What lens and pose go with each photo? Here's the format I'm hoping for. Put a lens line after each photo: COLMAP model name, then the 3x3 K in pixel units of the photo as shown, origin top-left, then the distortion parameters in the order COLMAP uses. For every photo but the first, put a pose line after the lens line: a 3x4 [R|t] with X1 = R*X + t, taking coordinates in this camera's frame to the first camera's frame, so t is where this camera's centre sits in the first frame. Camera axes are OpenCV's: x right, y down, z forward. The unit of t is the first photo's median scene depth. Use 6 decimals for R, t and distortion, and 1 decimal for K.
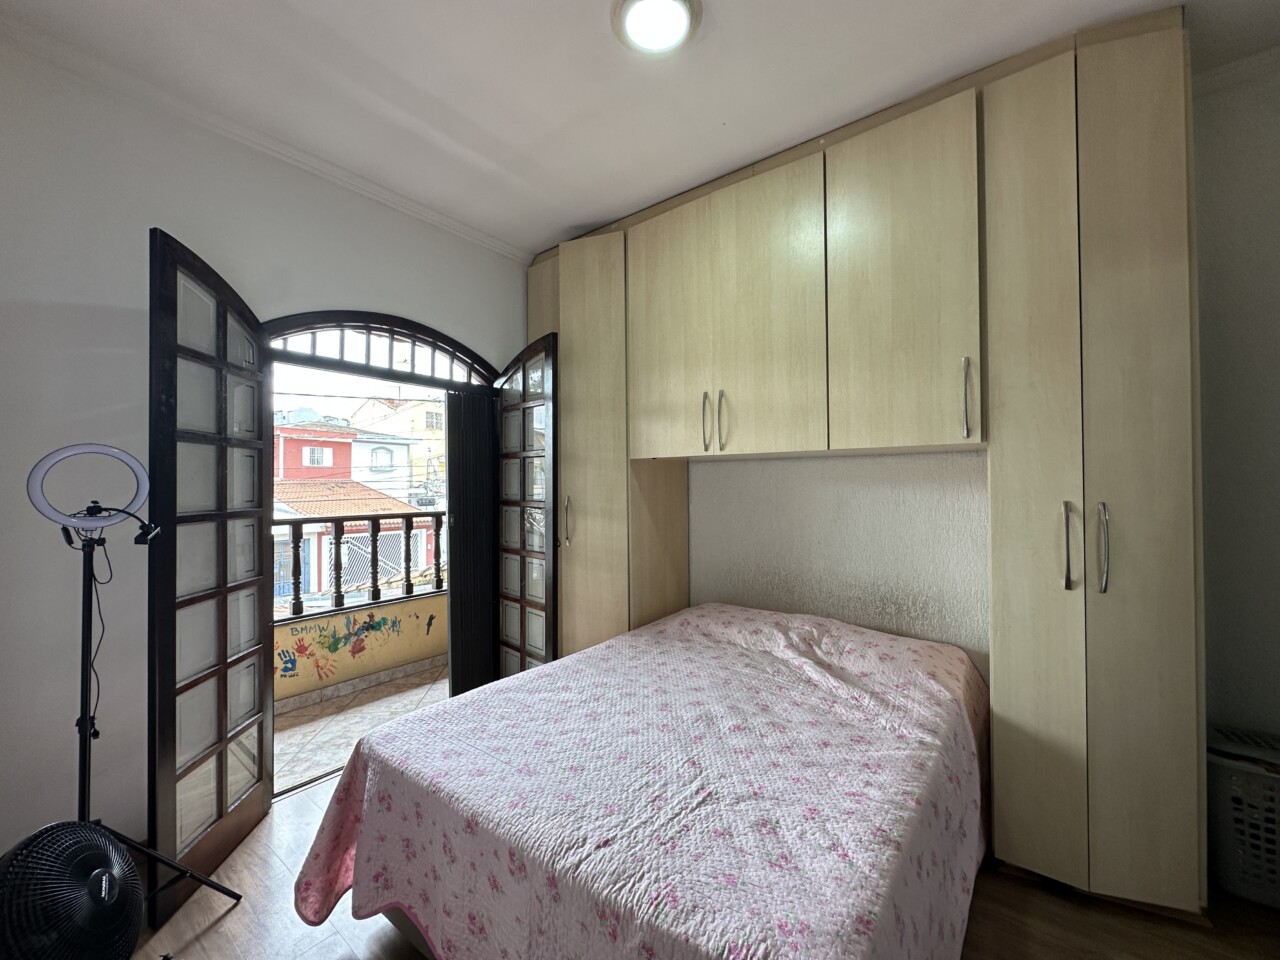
lens RADIAL K [[510.9, 0, 640.6], [0, 510.9, 478.2], [0, 0, 1]] dist [-0.002496, -0.000119]
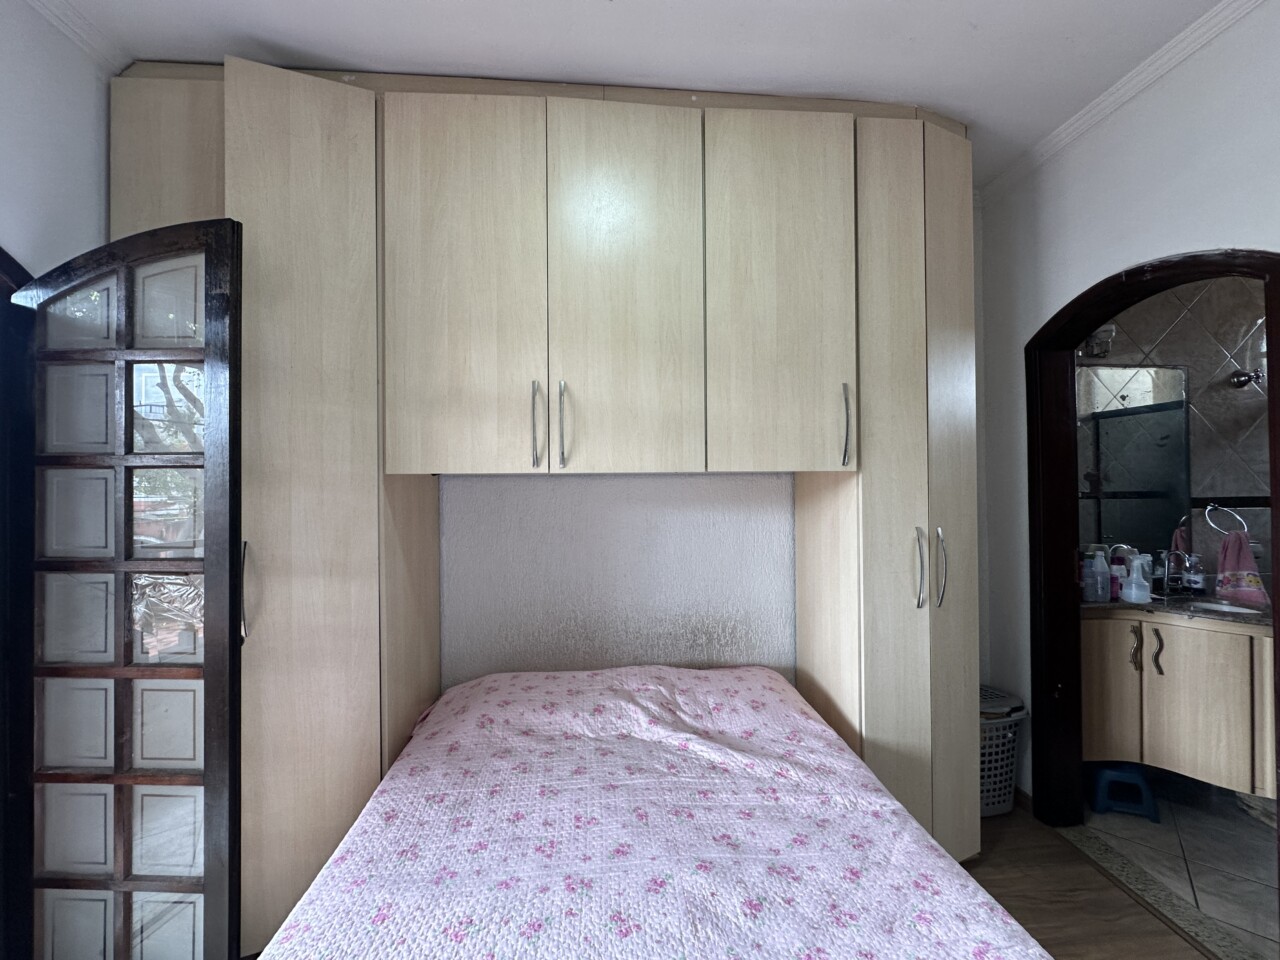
lens RADIAL K [[510.9, 0, 640.6], [0, 510.9, 478.2], [0, 0, 1]] dist [-0.002496, -0.000119]
pose [[0.740584, 0.006560, 0.671932, -0.236470], [-0.002200, 0.999971, -0.007338, -0.033877], [-0.671961, 0.003956, 0.740576, 0.408269]]
